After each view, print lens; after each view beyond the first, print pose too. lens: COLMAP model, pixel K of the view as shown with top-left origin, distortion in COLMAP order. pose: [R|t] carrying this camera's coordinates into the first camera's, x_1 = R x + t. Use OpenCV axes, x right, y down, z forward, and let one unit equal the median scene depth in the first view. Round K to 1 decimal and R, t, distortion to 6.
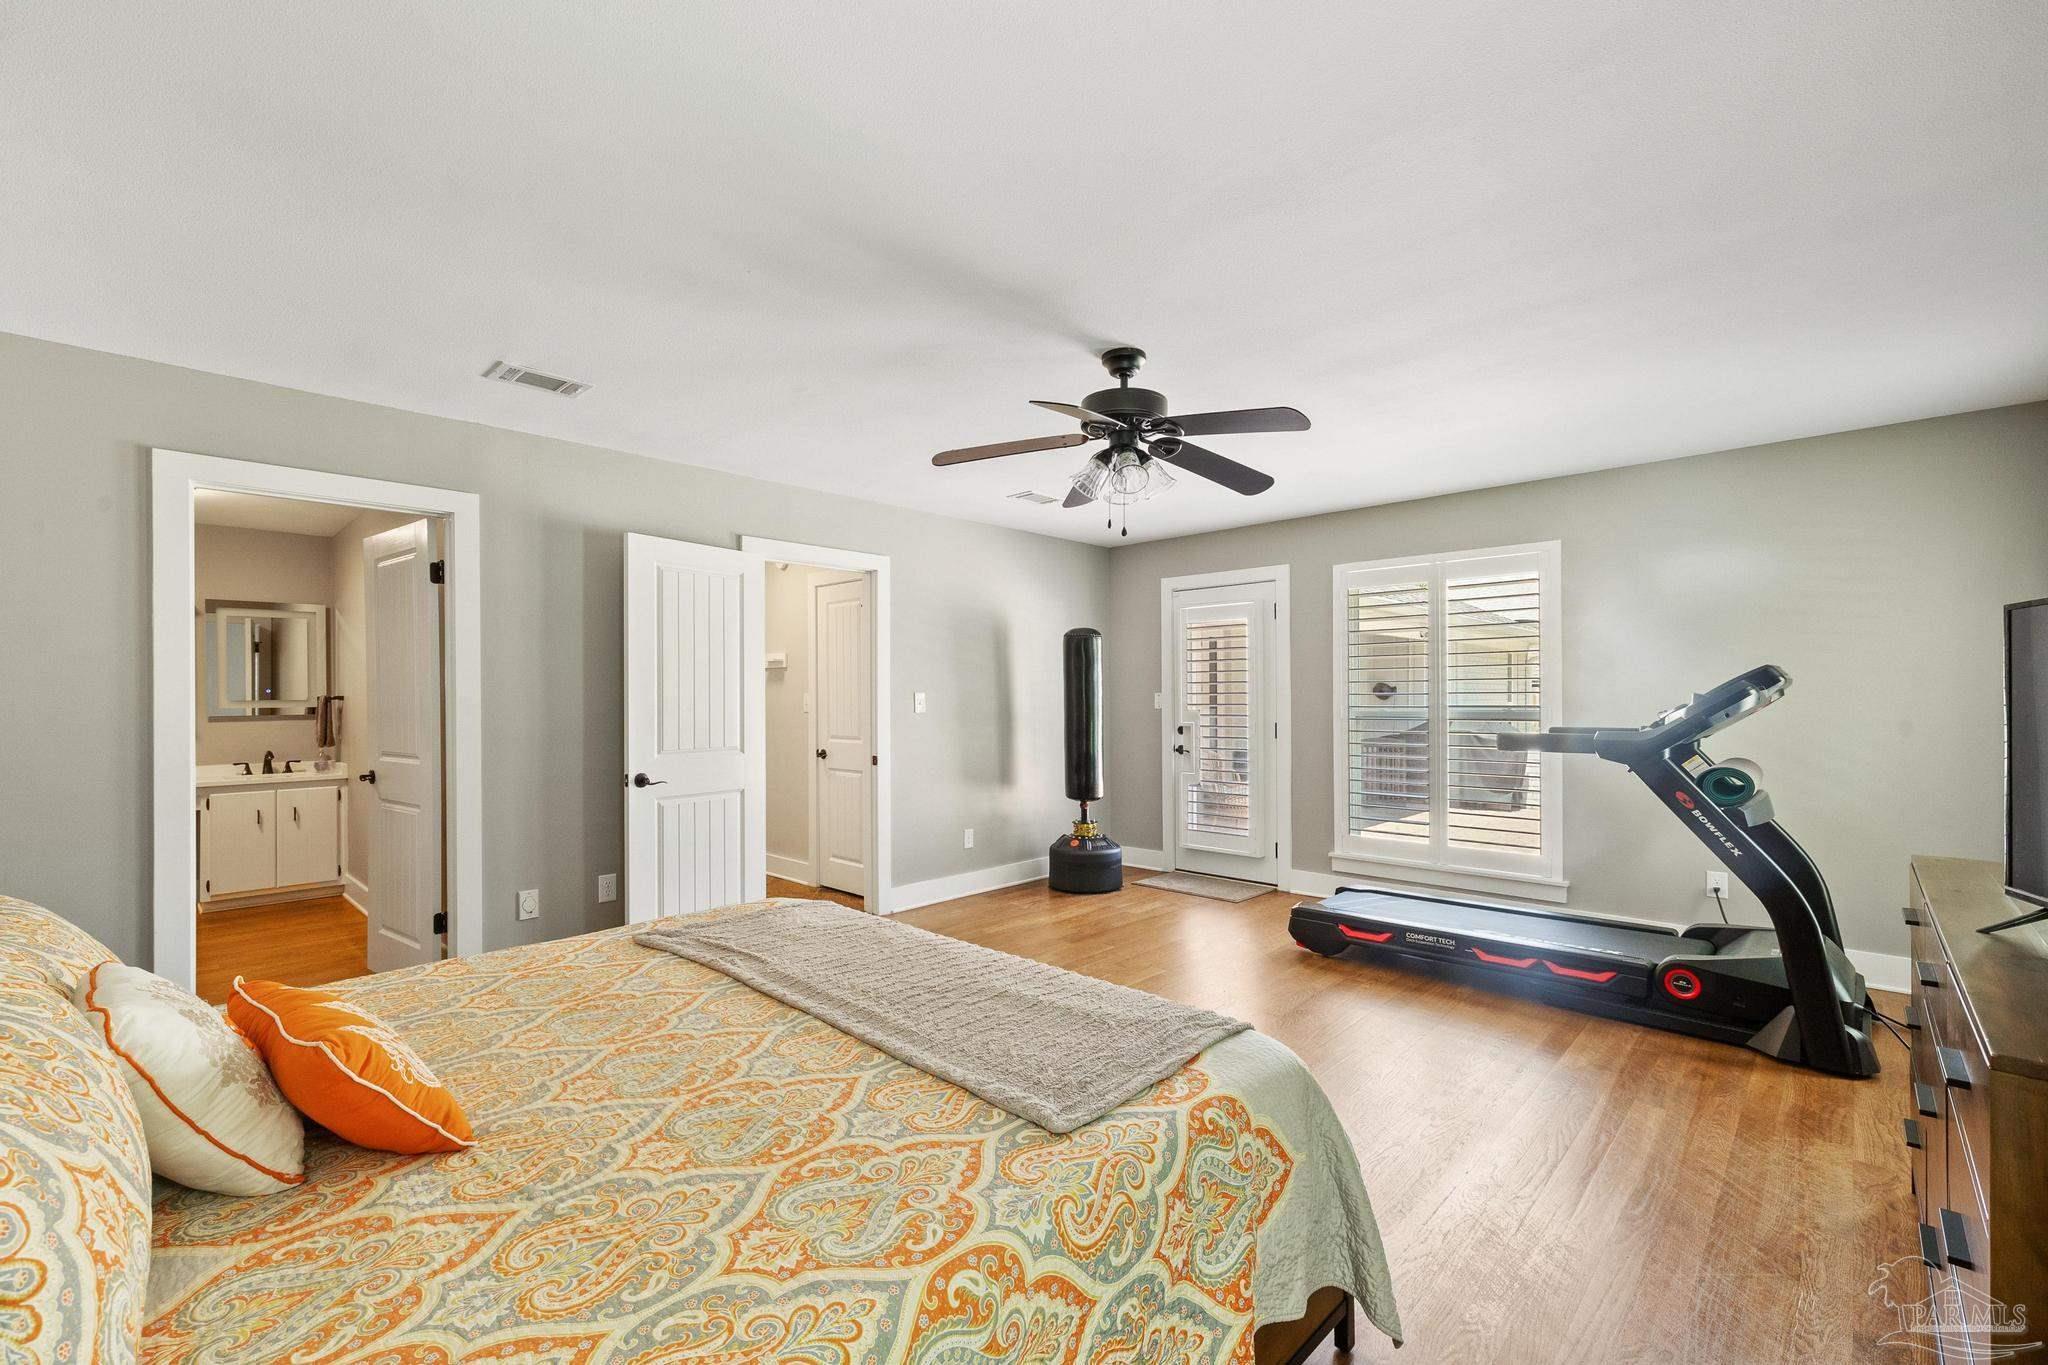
lens RADIAL K [[862.9, 0, 1019.4], [0, 862.9, 693.9], [0, 0, 1]] dist [-0.005235, 0.001691]
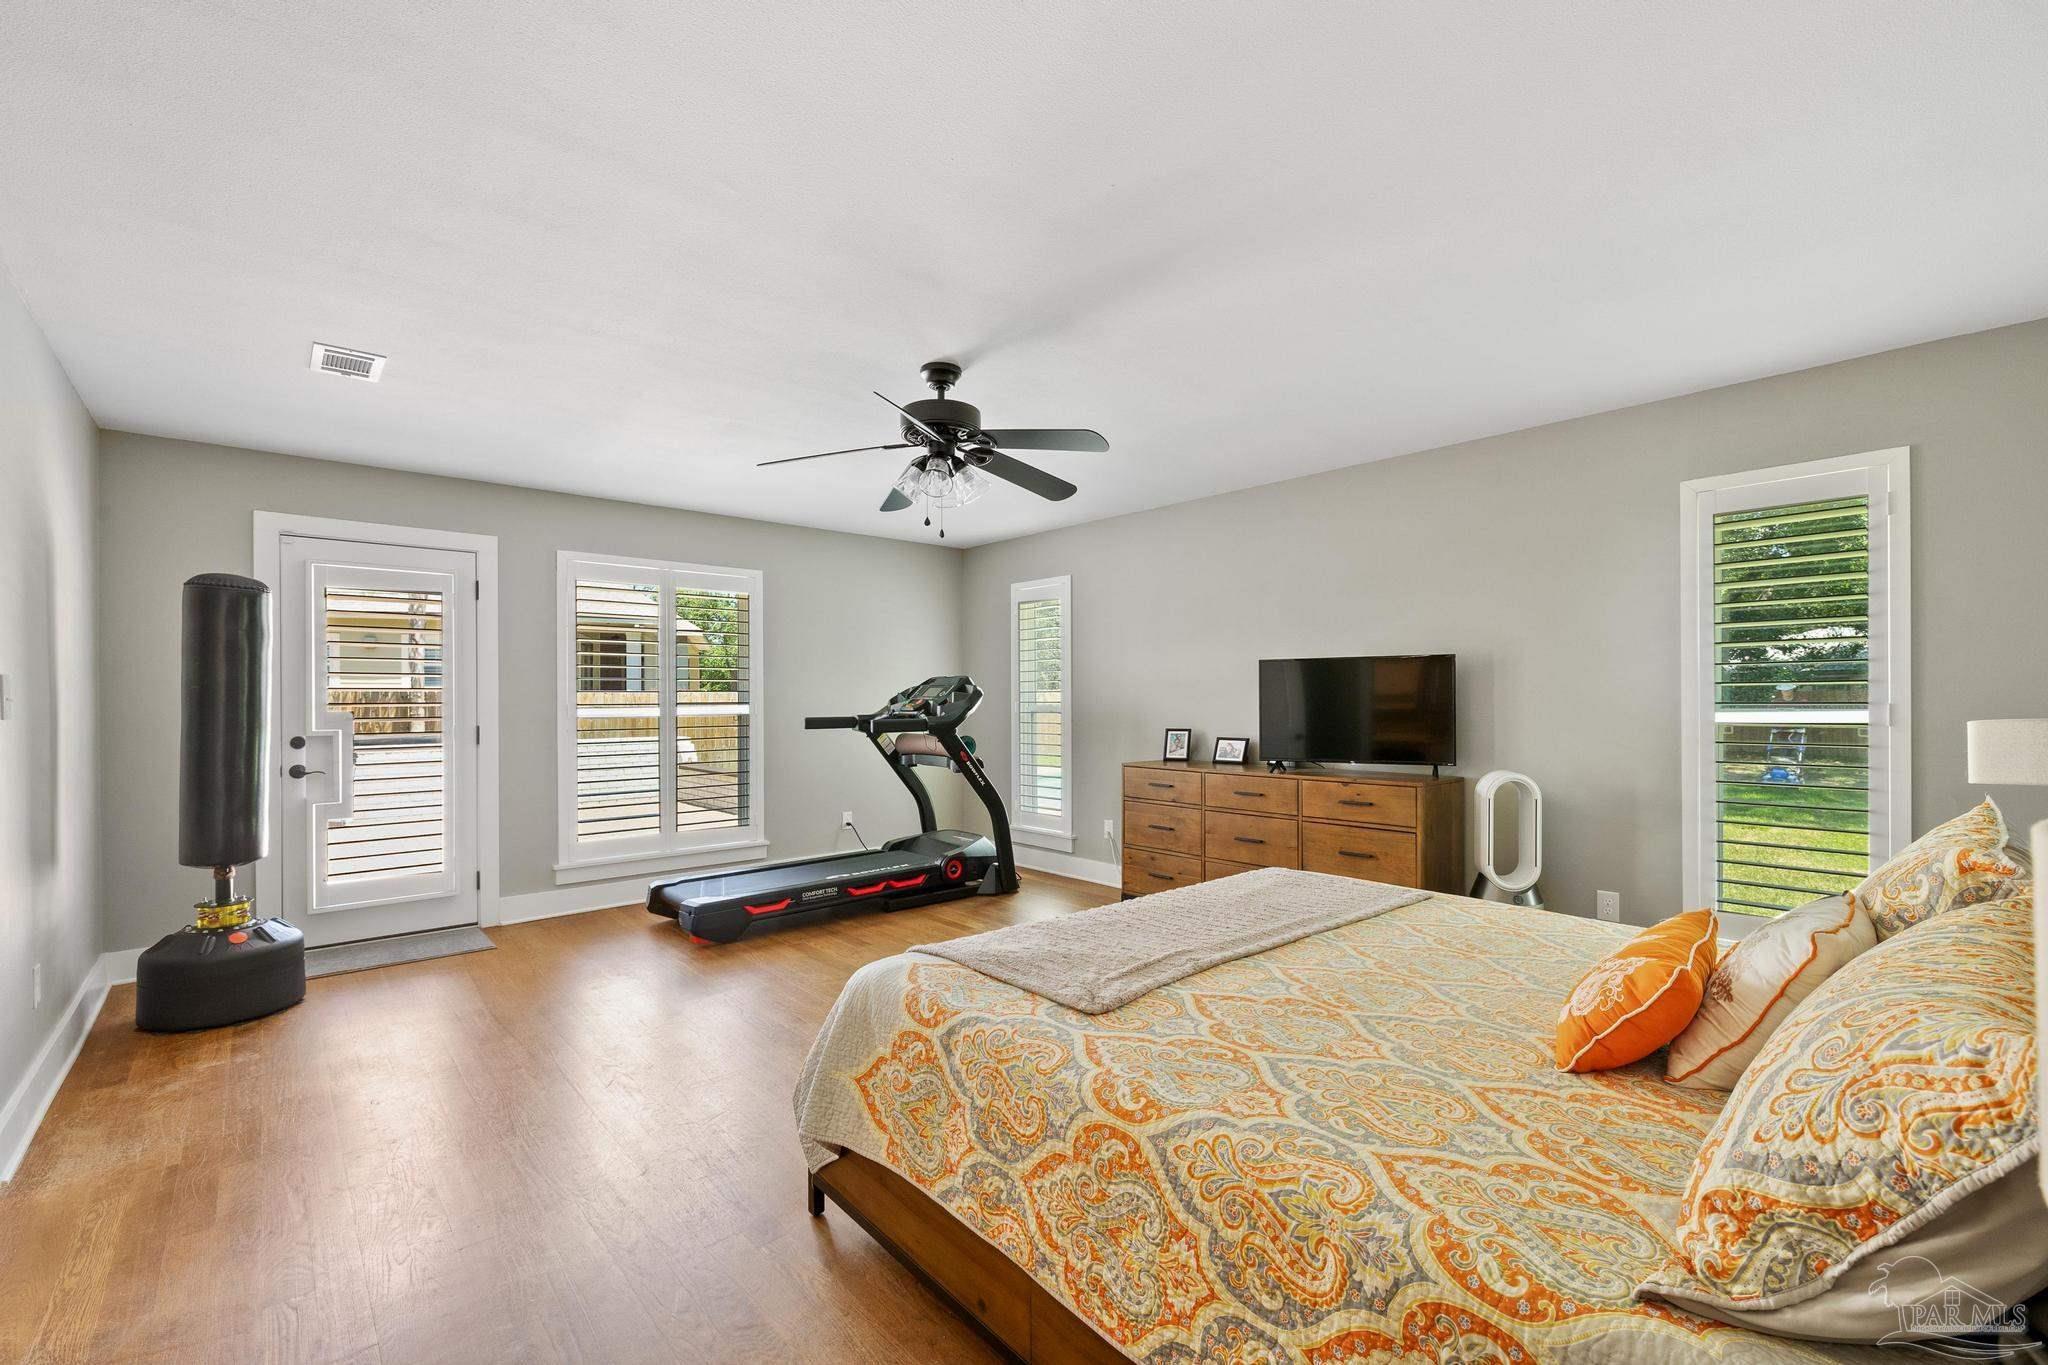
lens RADIAL K [[862.9, 0, 1018.8], [0, 862.9, 689.0], [0, 0, 1]] dist [-0.005235, 0.001691]
pose [[0.096248, 0.014026, 0.995259, -0.930976], [0.000284, 0.999900, -0.014119, 0.020912], [-0.995357, 0.001642, 0.096234, 0.791984]]
